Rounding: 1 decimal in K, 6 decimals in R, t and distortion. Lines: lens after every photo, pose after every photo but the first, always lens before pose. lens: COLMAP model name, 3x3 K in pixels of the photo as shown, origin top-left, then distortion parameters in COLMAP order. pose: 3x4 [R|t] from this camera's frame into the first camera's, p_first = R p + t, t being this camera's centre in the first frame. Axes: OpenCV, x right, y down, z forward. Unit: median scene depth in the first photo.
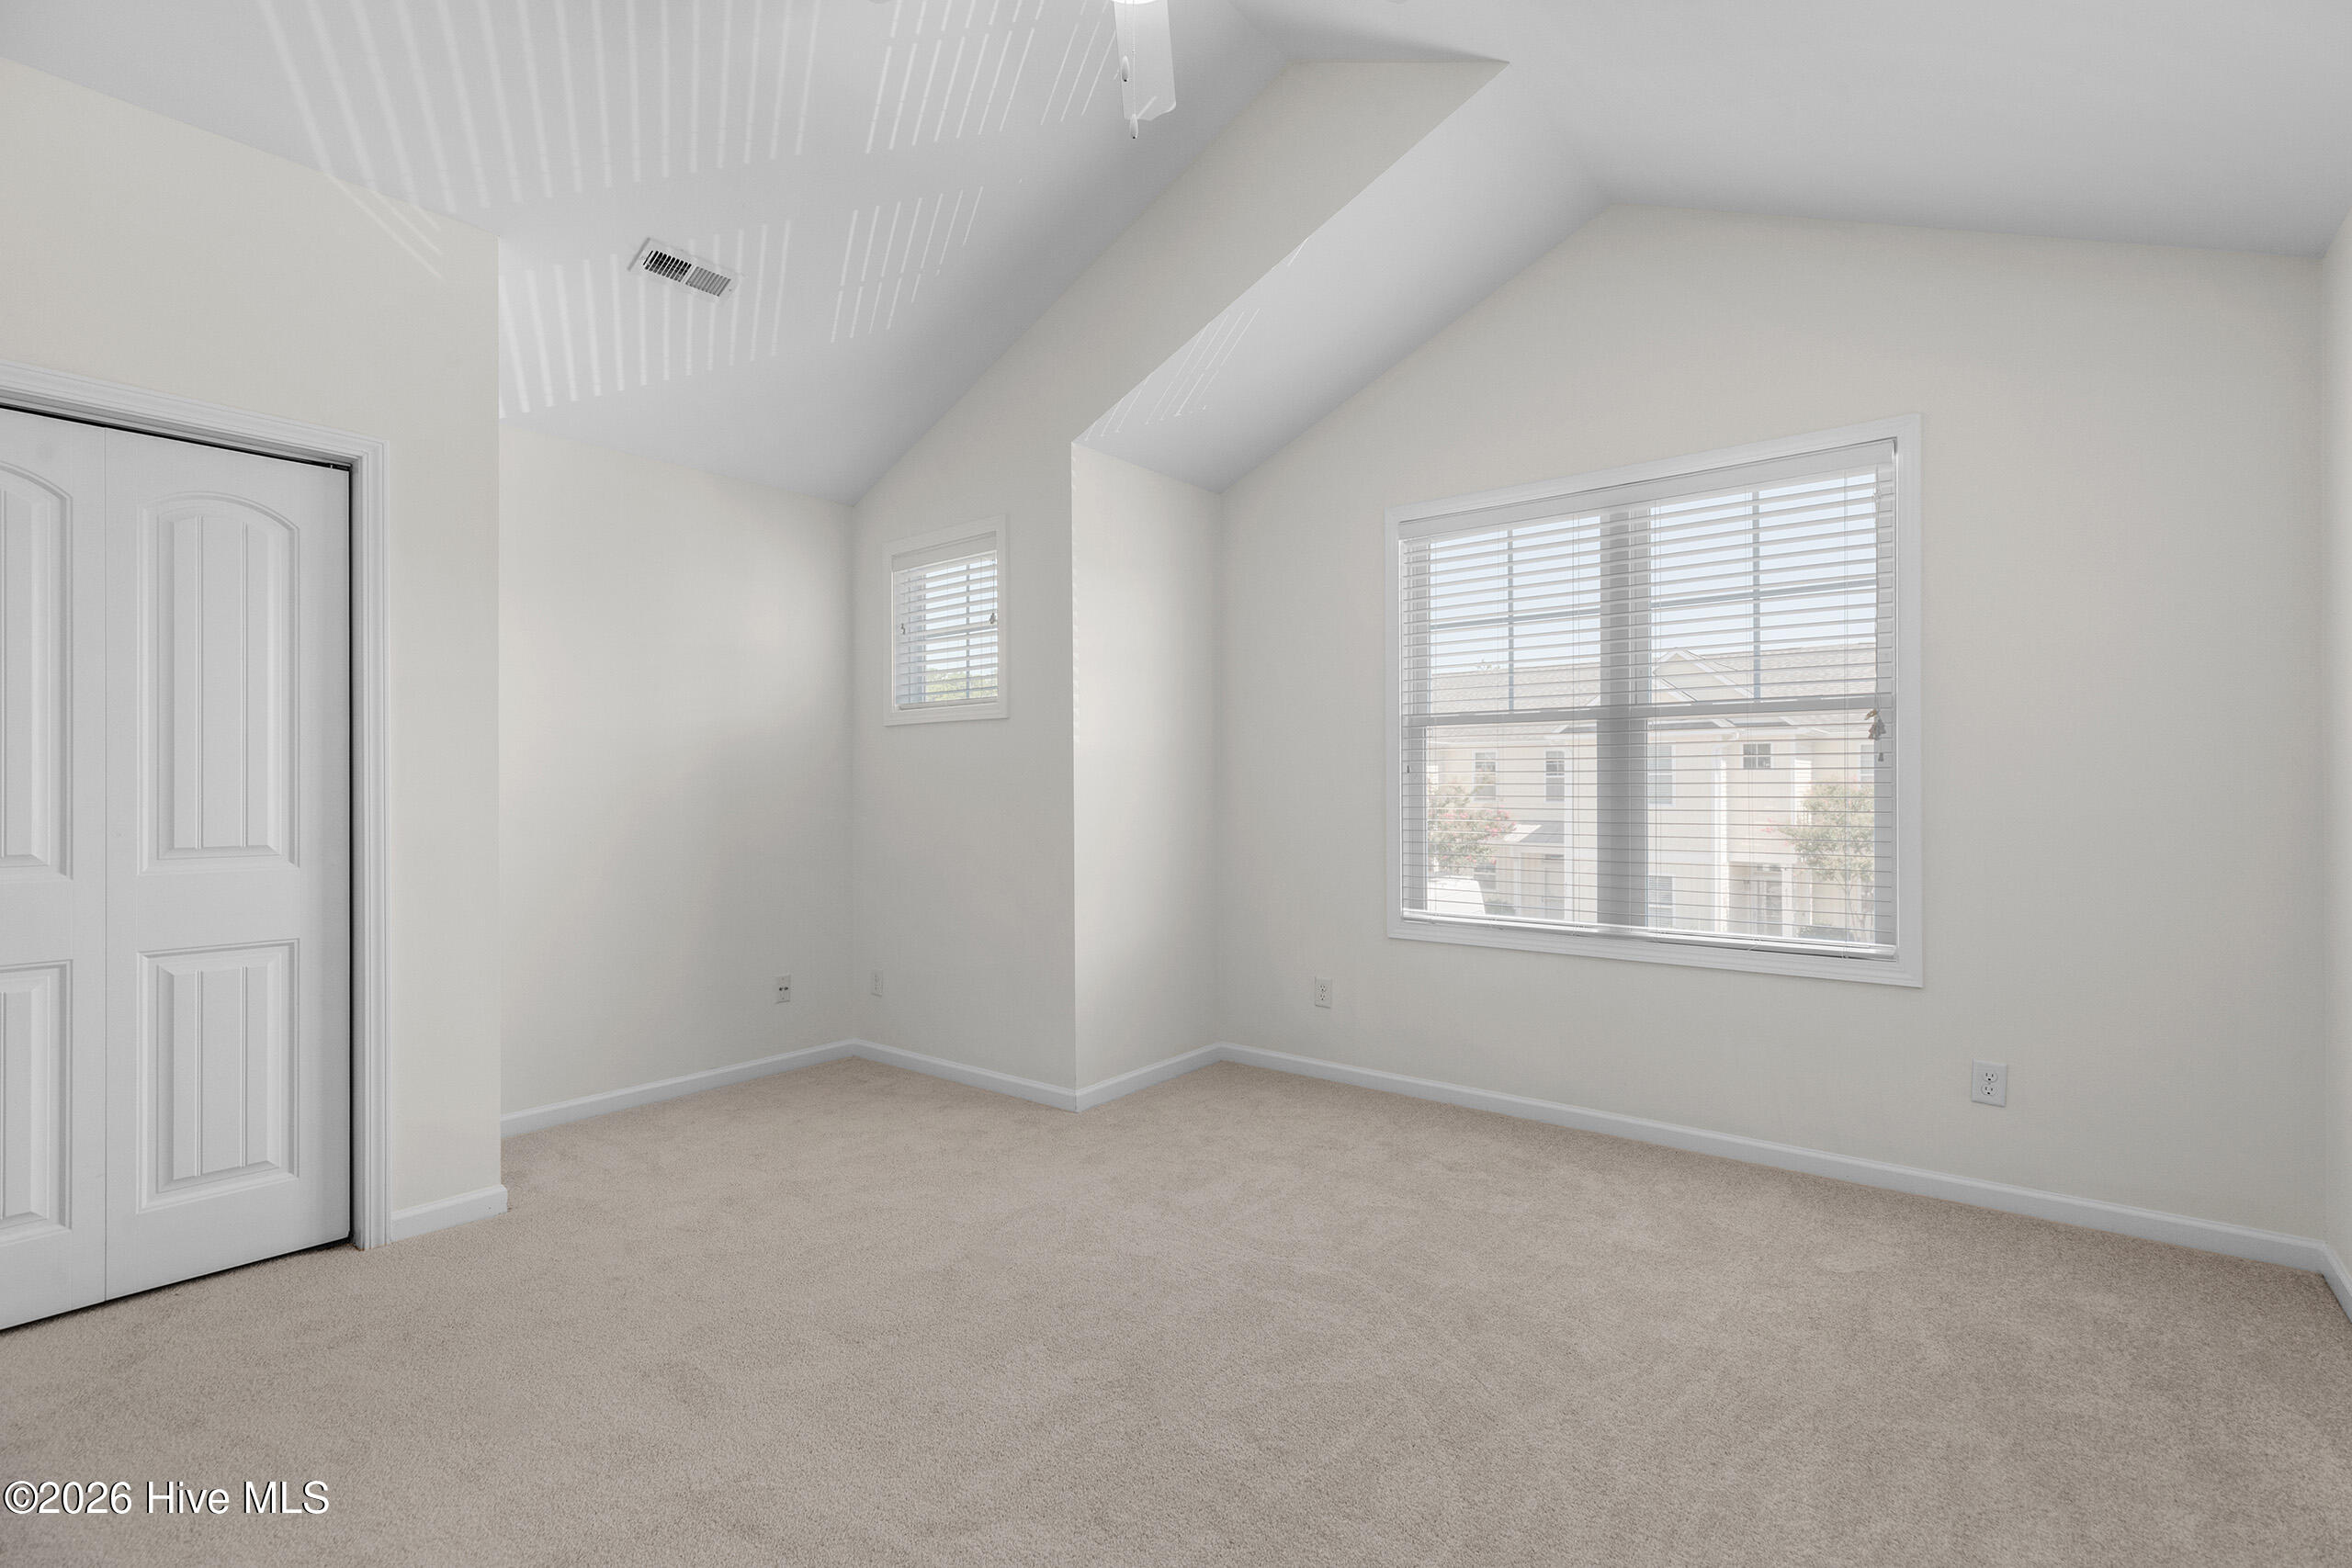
lens RADIAL K [[1074.9, 0, 1180.2], [0, 1074.9, 787.7], [0, 0, 1]] dist [0.004019, 0.000504]
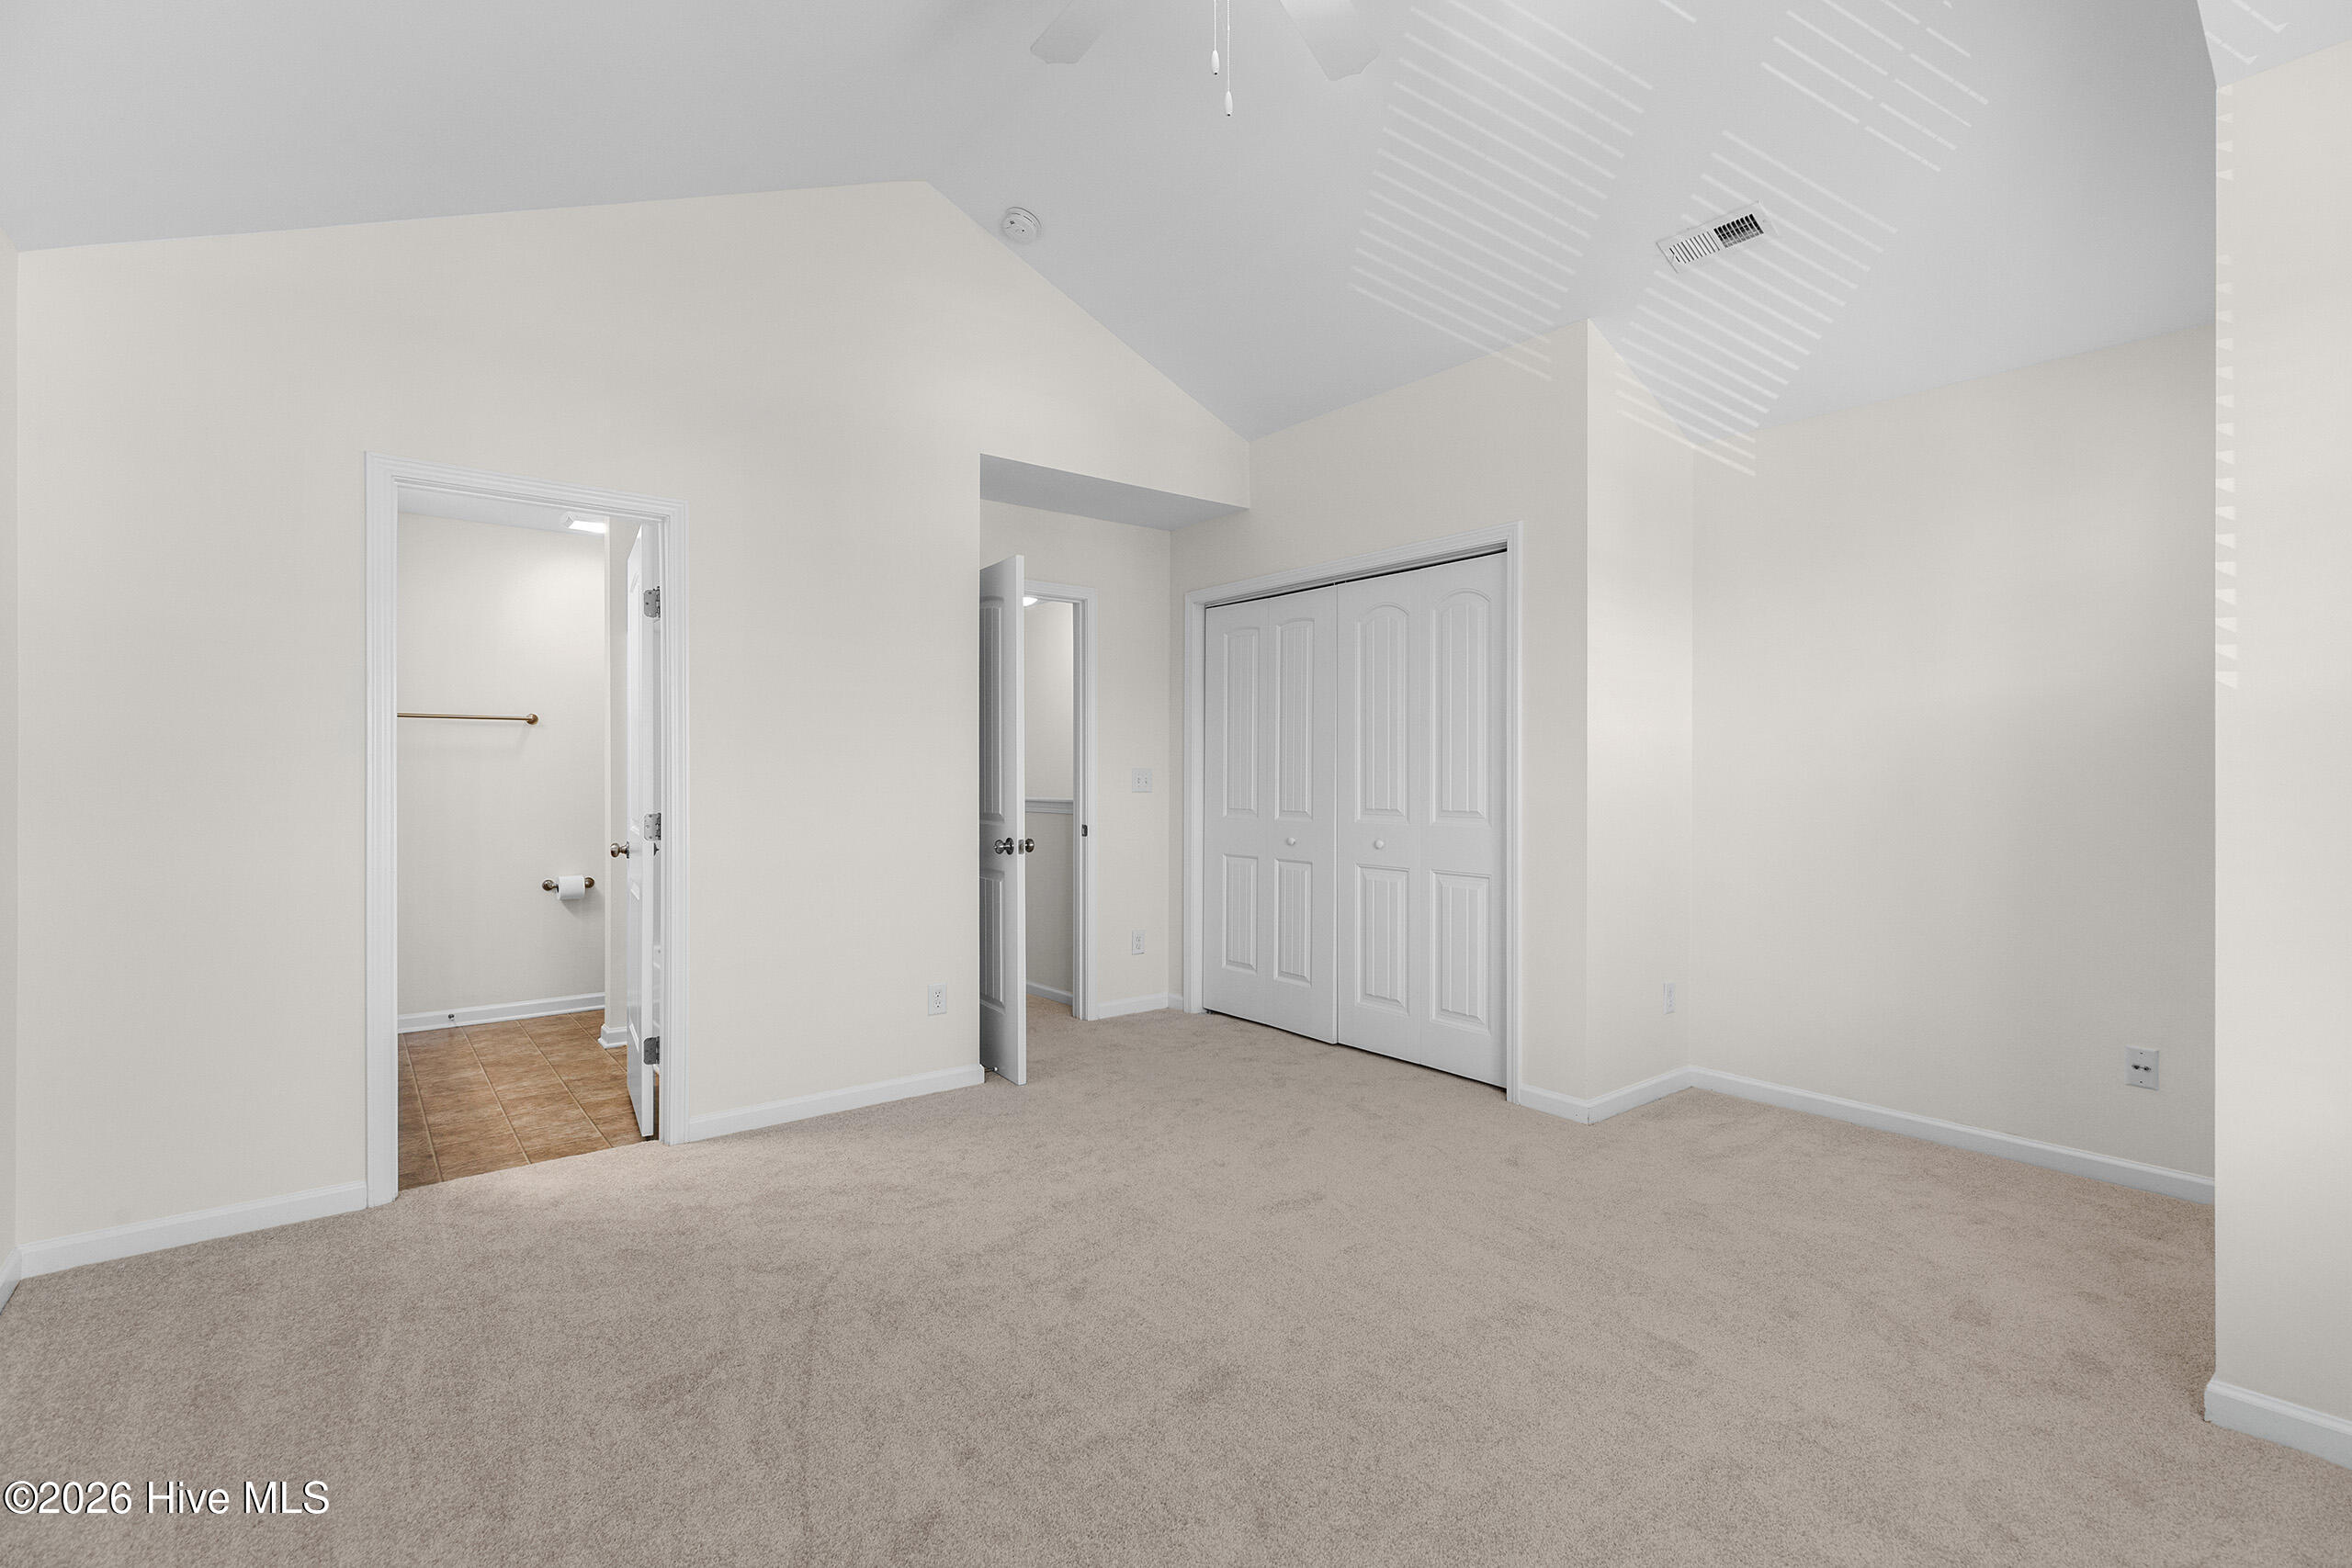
lens RADIAL K [[1074.9, 0, 1178.1], [0, 1074.9, 782.5], [0, 0, 1]] dist [0.004019, 0.000504]
pose [[-0.240469, 0.005180, -0.970643, 0.735292], [0.000547, 0.999986, 0.005201, 0.003575], [0.970657, 0.000720, -0.240468, 0.949609]]
